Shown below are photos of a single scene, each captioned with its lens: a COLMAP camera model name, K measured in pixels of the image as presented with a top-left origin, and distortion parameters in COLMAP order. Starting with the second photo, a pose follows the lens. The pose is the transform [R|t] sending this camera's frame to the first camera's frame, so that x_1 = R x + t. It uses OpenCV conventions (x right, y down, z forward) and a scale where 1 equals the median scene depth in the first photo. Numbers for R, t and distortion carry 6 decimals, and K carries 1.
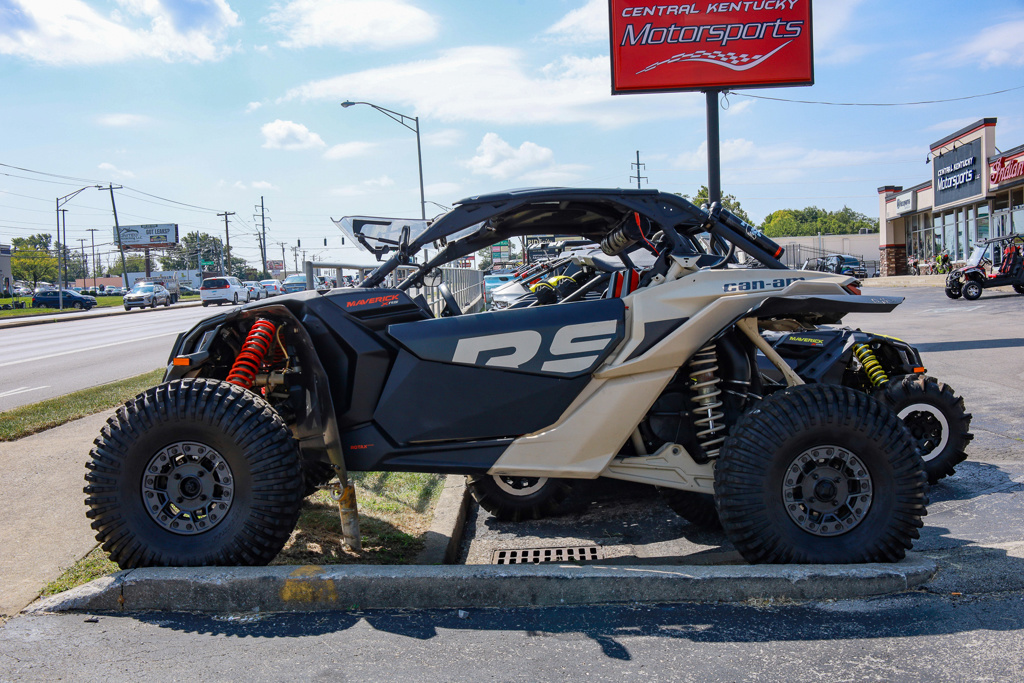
lens RADIAL K [[1028.7, 0, 511.8], [0, 1028.7, 336.8], [0, 0, 1]] dist [0.010483, 0.000000]
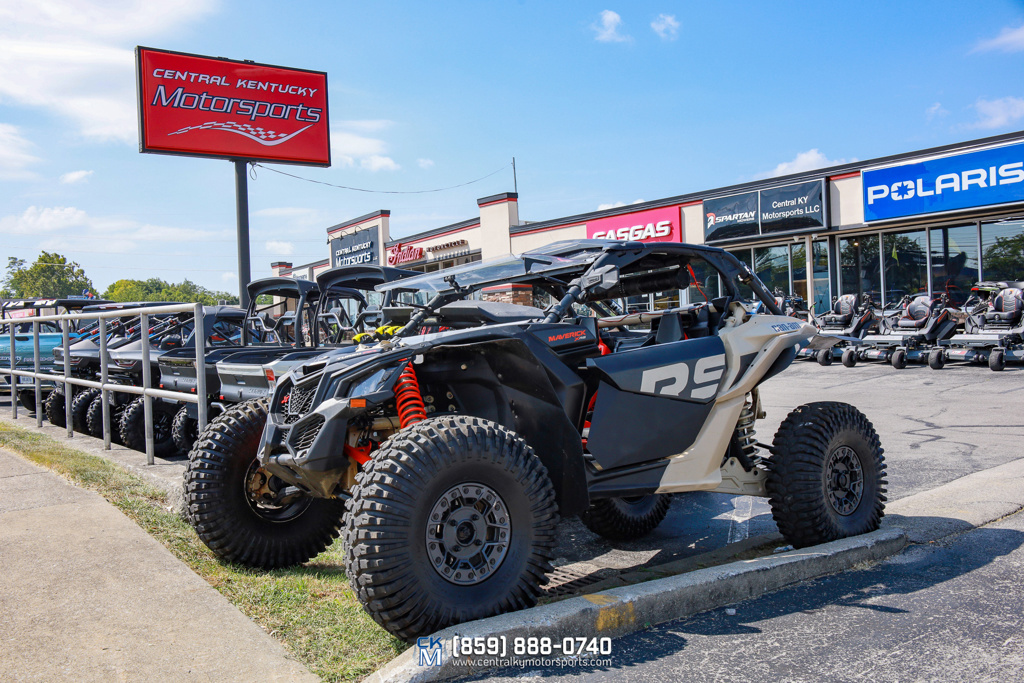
lens RADIAL K [[966.4, 0, 514.0], [0, 966.4, 344.7], [0, 0, 1]] dist [-0.003420, 0.000000]
pose [[0.783963, 0.003421, 0.620798, -0.750629], [0.033724, 0.998274, -0.048089, 0.018240], [-0.619891, 0.058636, 0.782494, 0.258137]]
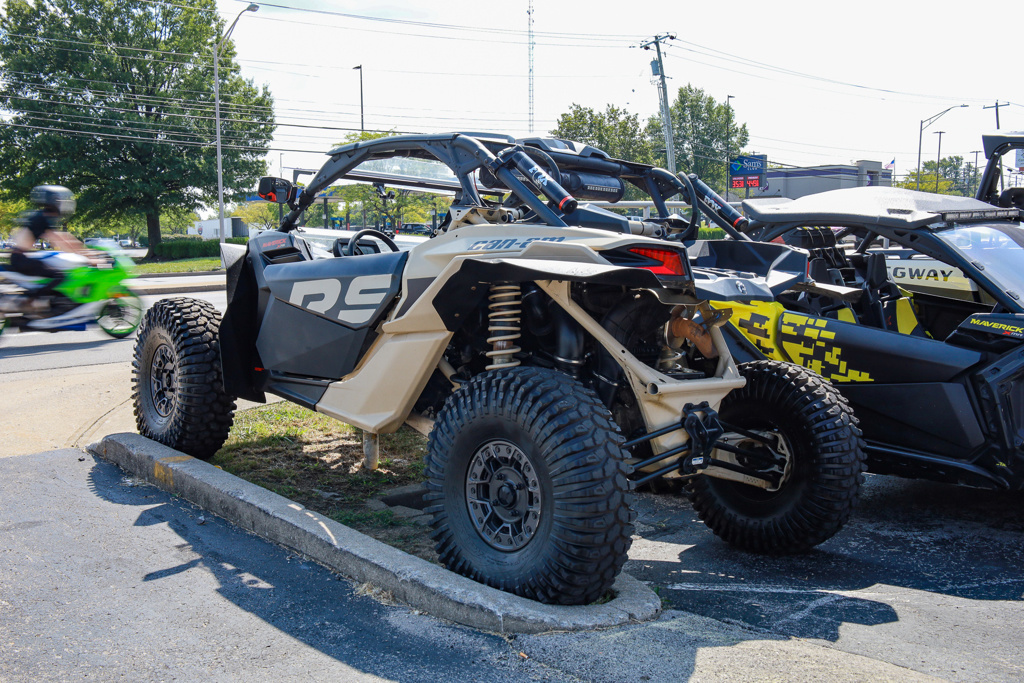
lens RADIAL K [[1050.9, 0, 511.3], [0, 1050.9, 338.4], [0, 0, 1]] dist [0.005173, 0.000000]
pose [[0.643231, 0.112489, -0.757364, 0.879712], [-0.056031, 0.993412, 0.099962, -0.058206], [0.763619, -0.021863, 0.645297, 0.430569]]
